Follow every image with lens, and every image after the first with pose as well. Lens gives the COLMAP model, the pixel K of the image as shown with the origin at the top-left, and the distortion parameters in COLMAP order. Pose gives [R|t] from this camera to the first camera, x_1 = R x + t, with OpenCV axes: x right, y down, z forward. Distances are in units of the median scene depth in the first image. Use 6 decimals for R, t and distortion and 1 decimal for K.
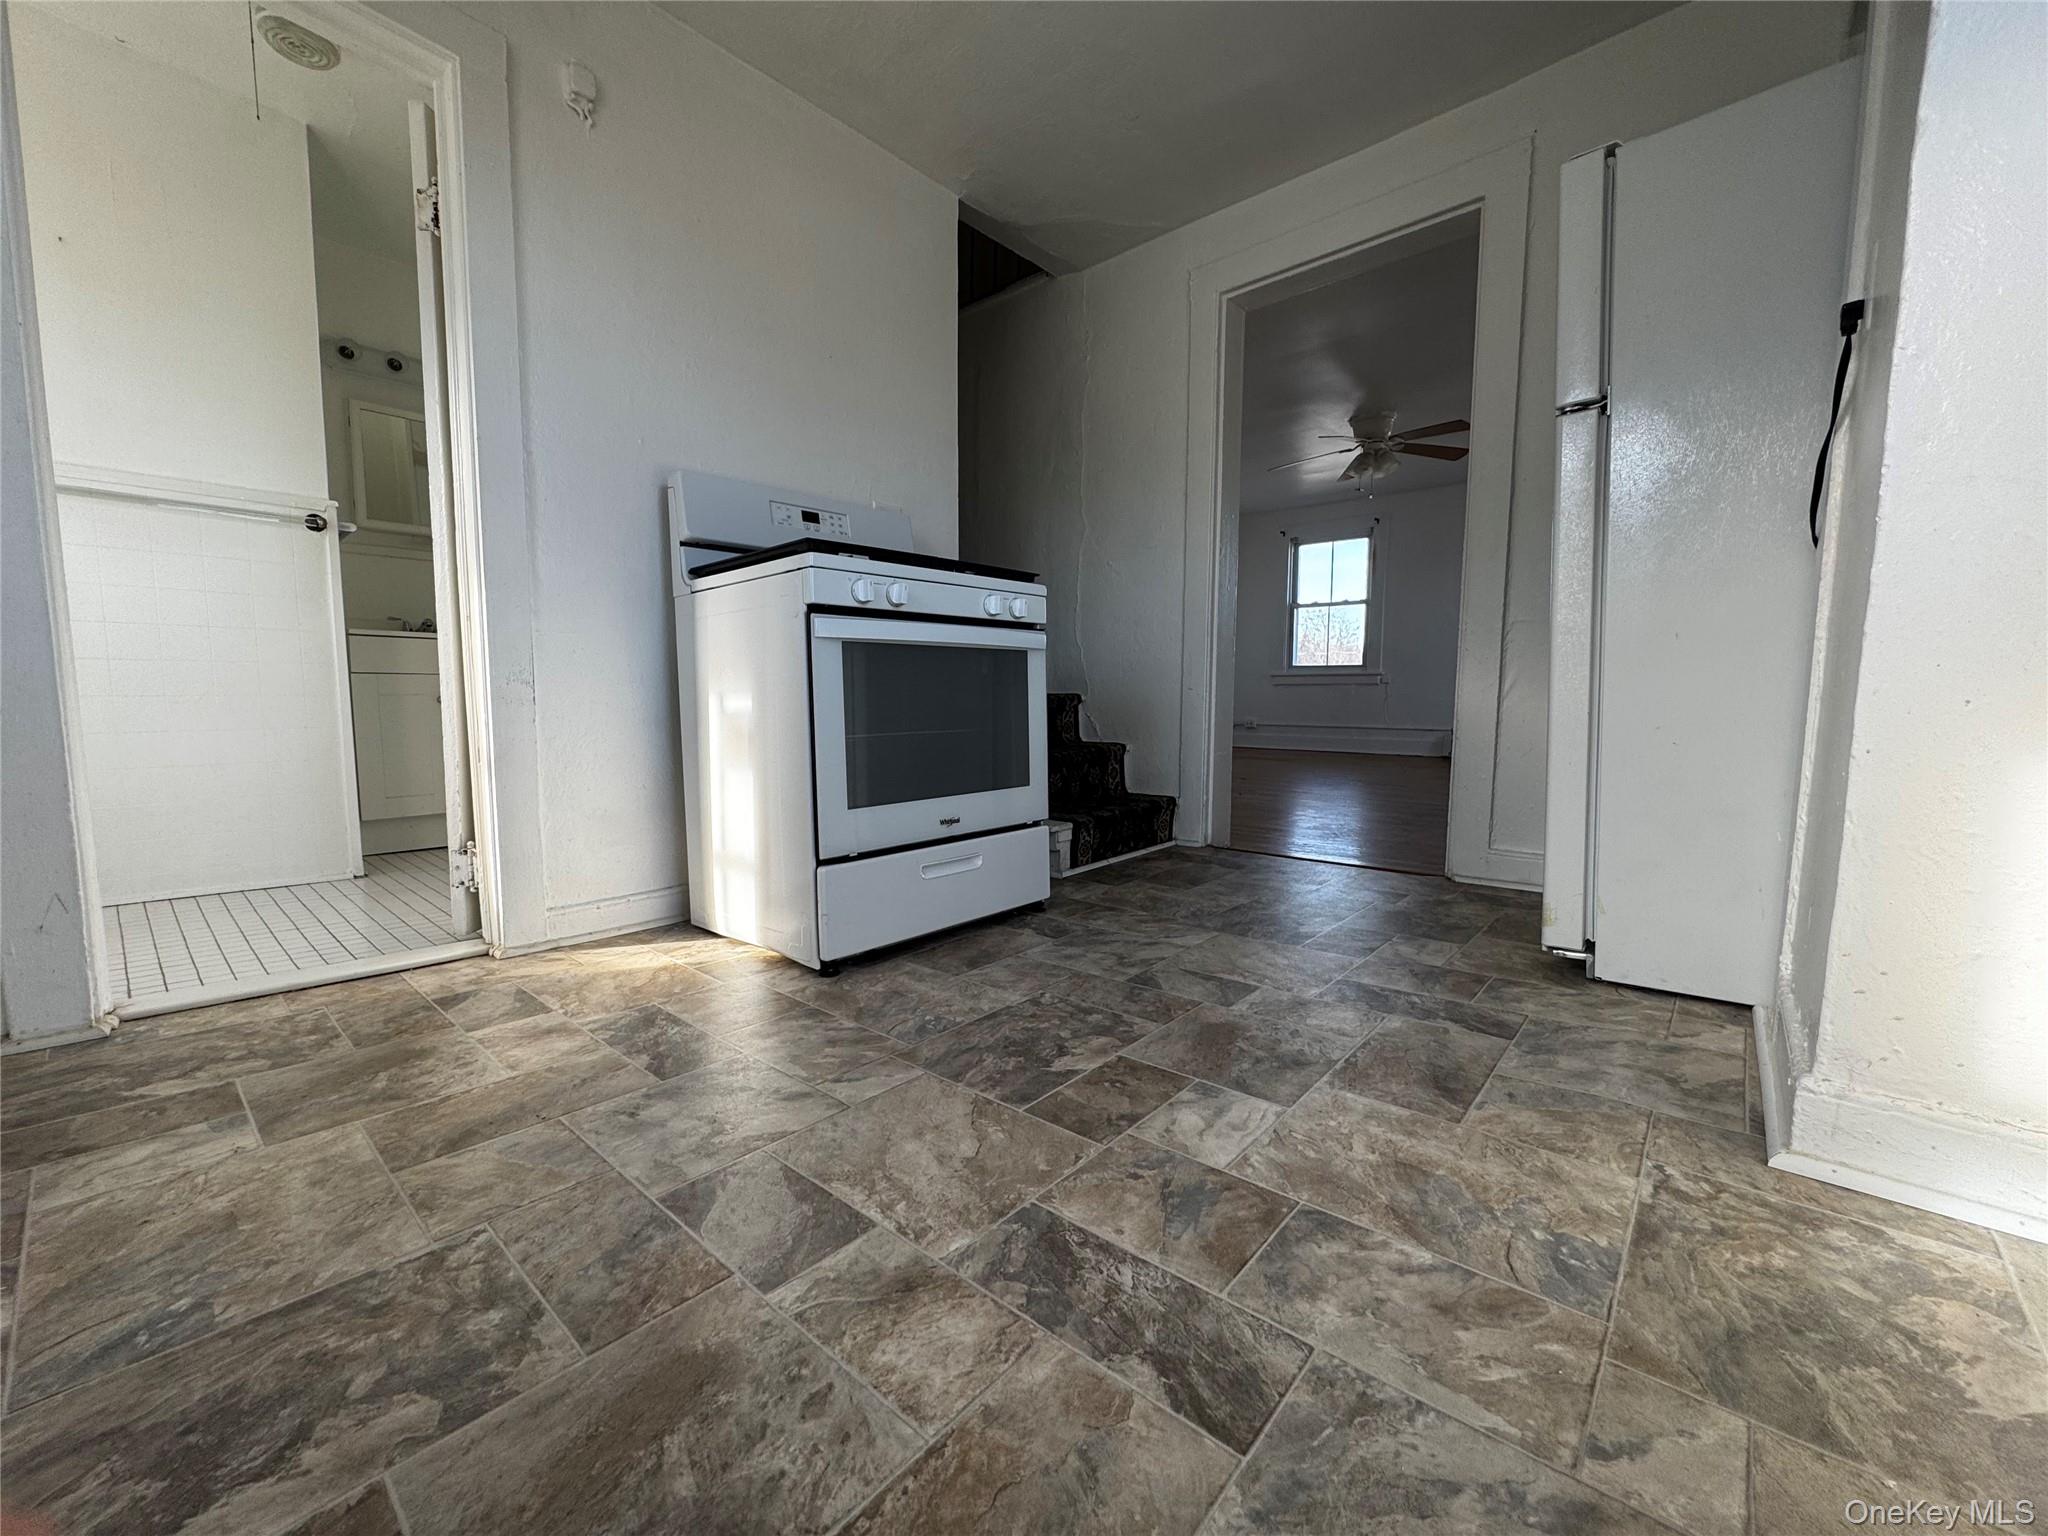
lens RADIAL K [[823.1, 0, 1026.9], [0, 823.1, 764.4], [0, 0, 1]] dist [-0.001172, -0.000241]
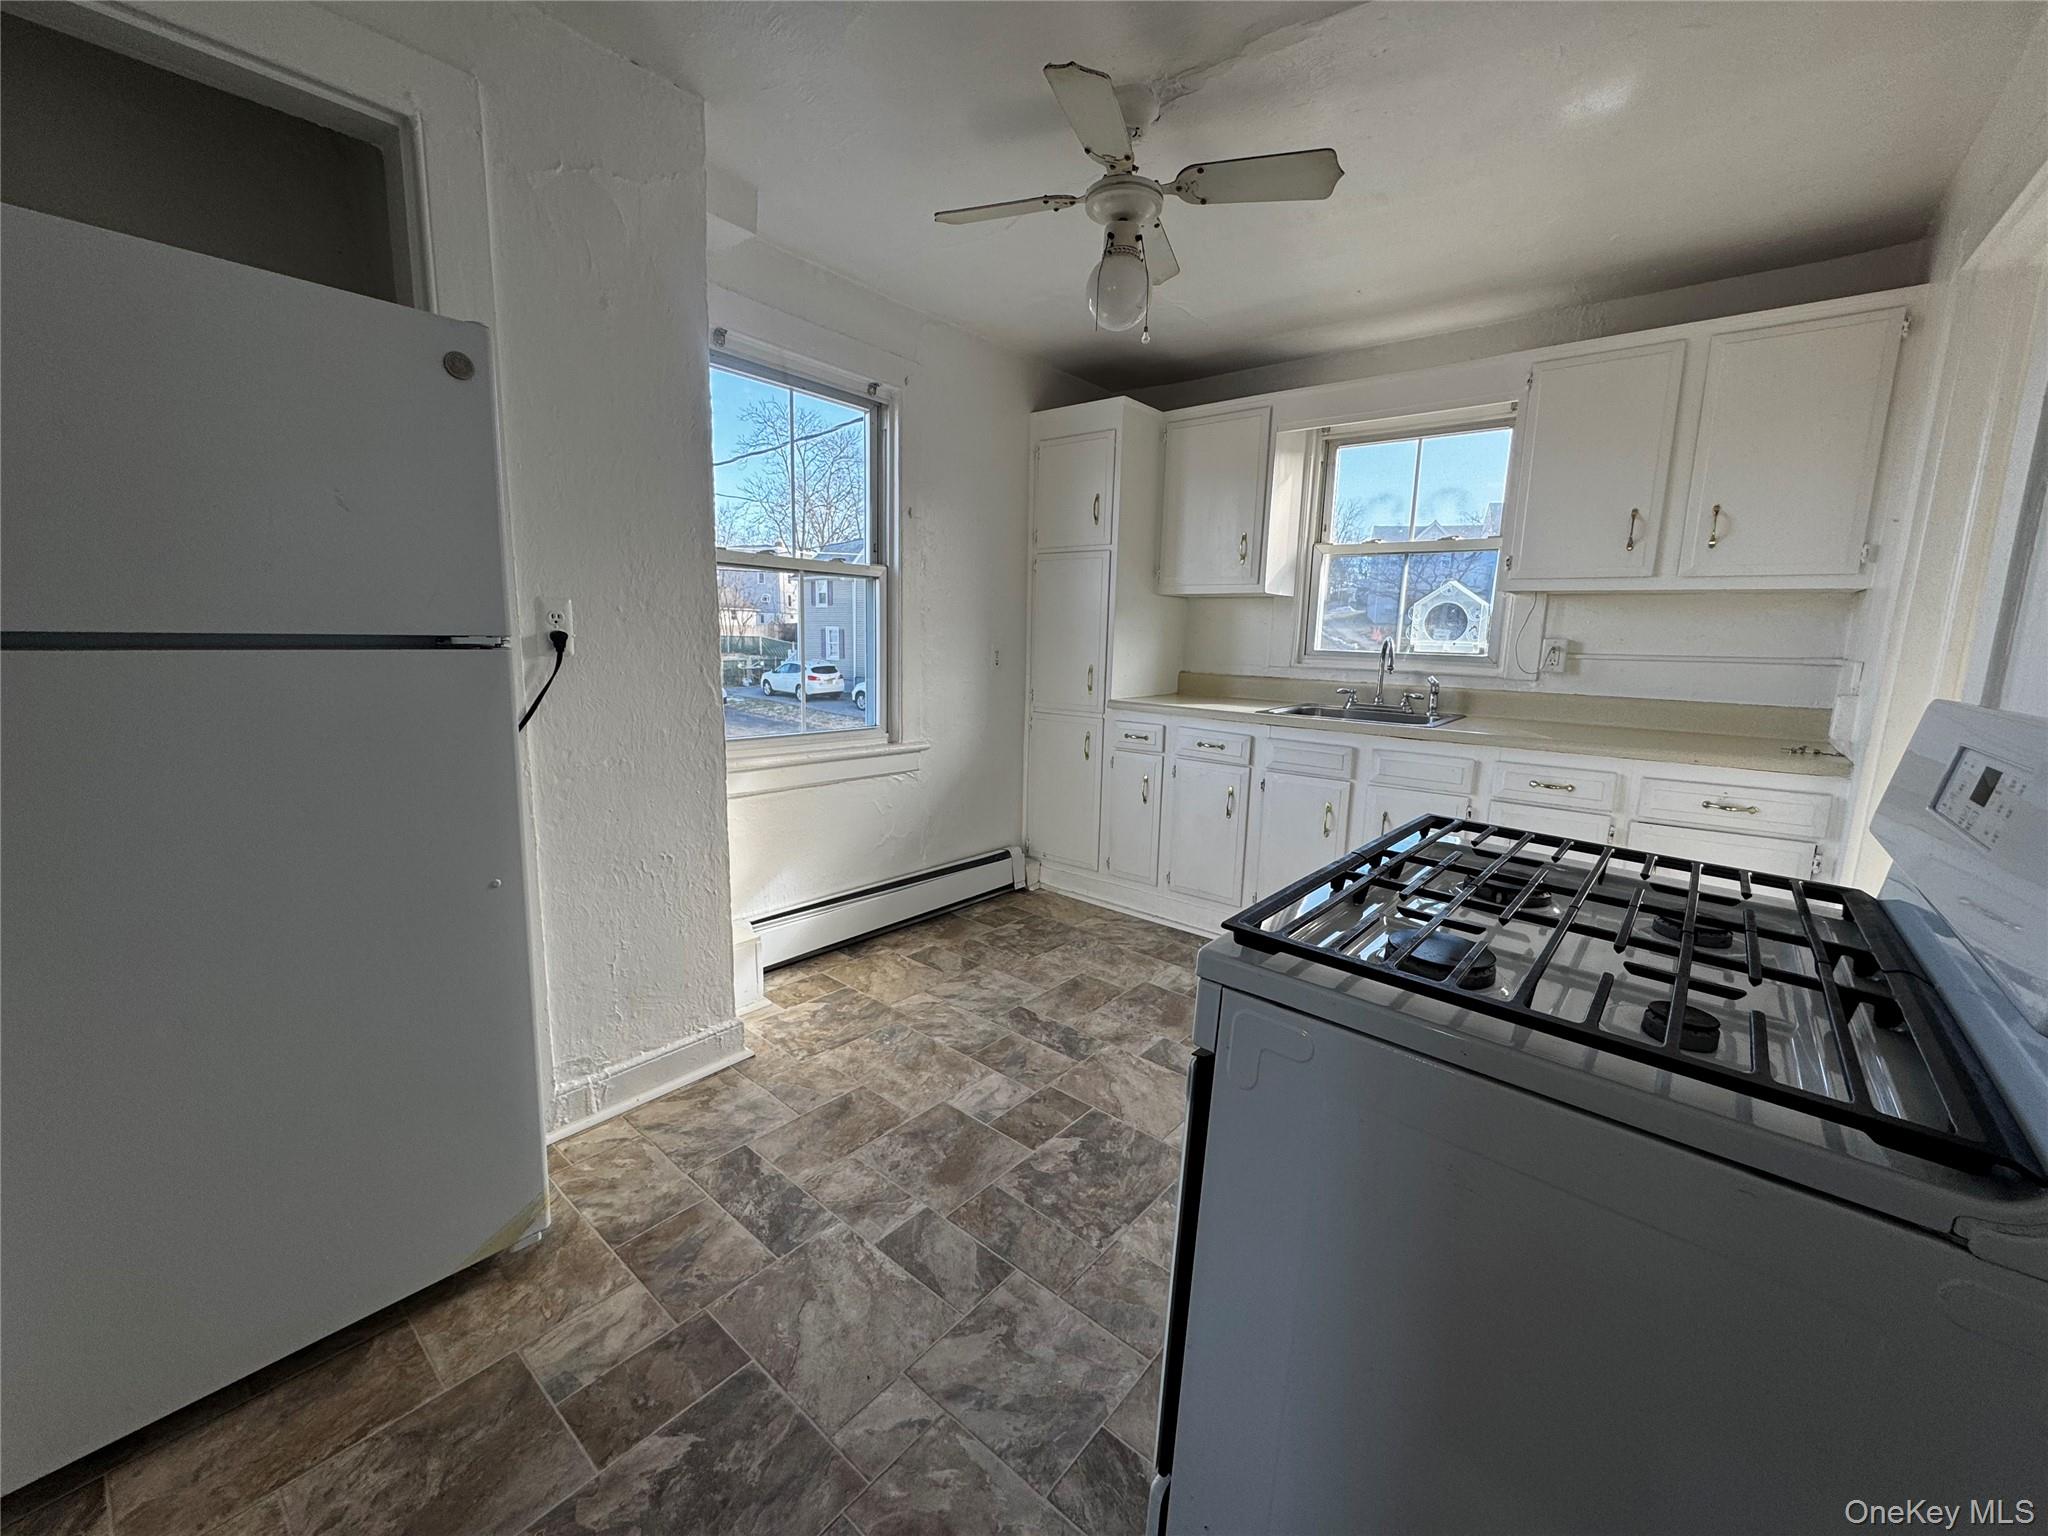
lens RADIAL K [[823.1, 0, 1017.7], [0, 823.1, 766.9], [0, 0, 1]] dist [-0.001172, -0.000241]
pose [[-0.999382, -0.025466, -0.024249, 0.218792], [-0.030810, 0.966523, 0.254723, -0.737414], [0.016950, 0.255312, -0.966710, 2.524413]]
